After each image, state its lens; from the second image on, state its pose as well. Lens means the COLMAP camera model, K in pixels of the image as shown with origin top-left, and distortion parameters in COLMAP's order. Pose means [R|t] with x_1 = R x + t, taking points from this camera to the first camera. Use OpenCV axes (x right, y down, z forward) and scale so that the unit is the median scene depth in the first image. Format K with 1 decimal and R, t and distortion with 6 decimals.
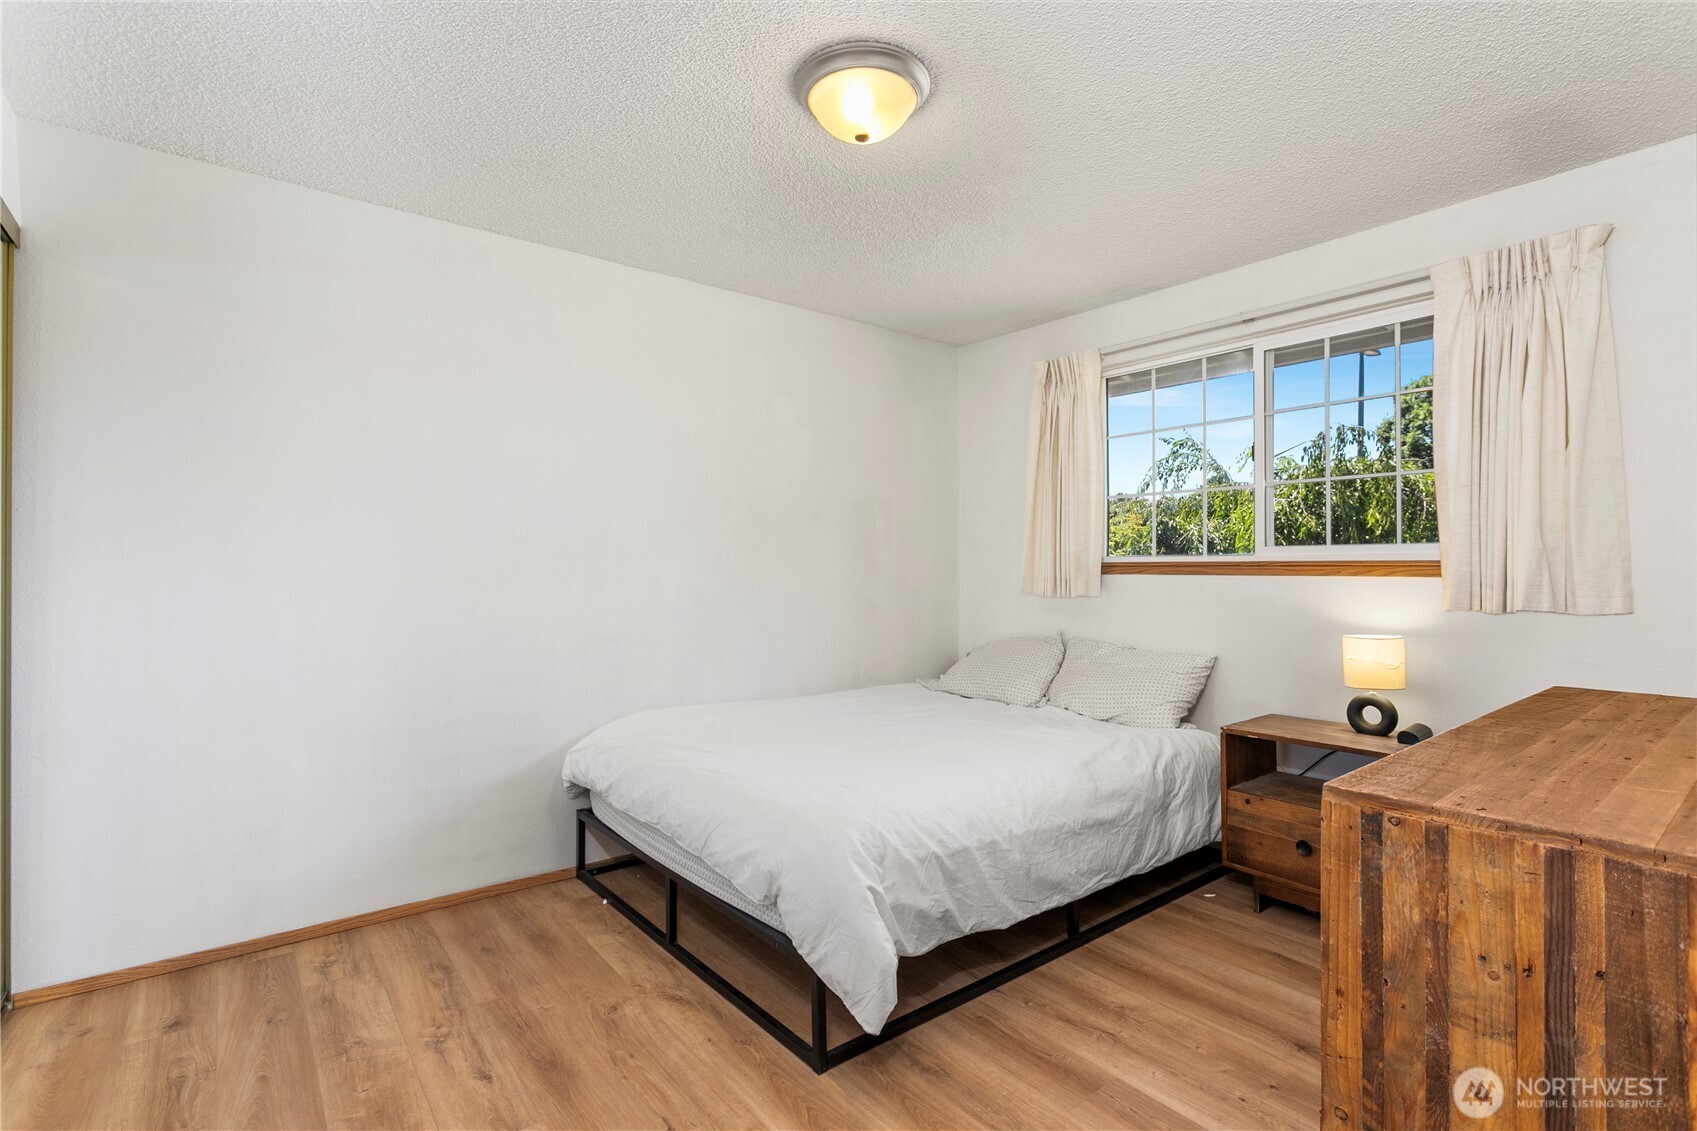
lens RADIAL K [[809.1, 0, 849.5], [0, 809.1, 561.6], [0, 0, 1]] dist [0.001510, 0.001176]
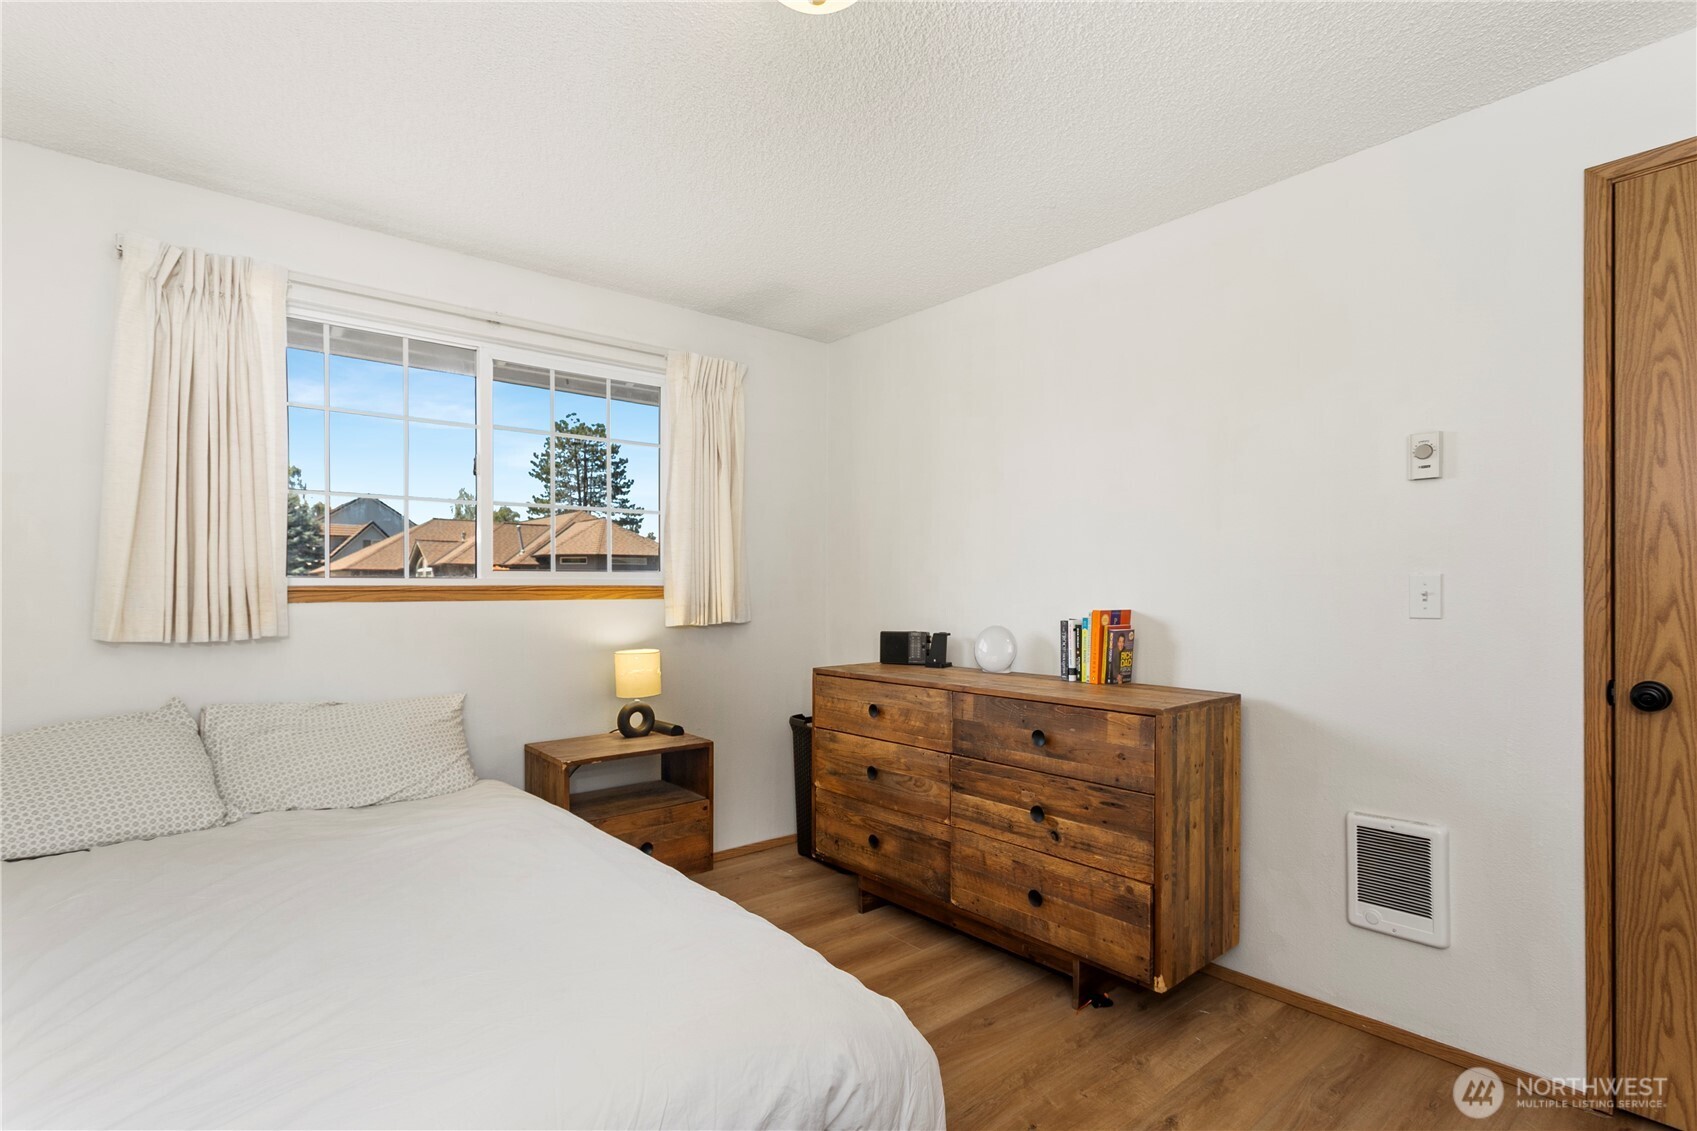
lens RADIAL K [[809.1, 0, 860.3], [0, 809.1, 590.9], [0, 0, 1]] dist [0.001510, 0.001176]
pose [[-0.033209, -0.002713, 0.999445, -0.438010], [-0.006471, 0.999976, 0.002499, 0.000477], [-0.999427, -0.006384, -0.033225, 0.609992]]
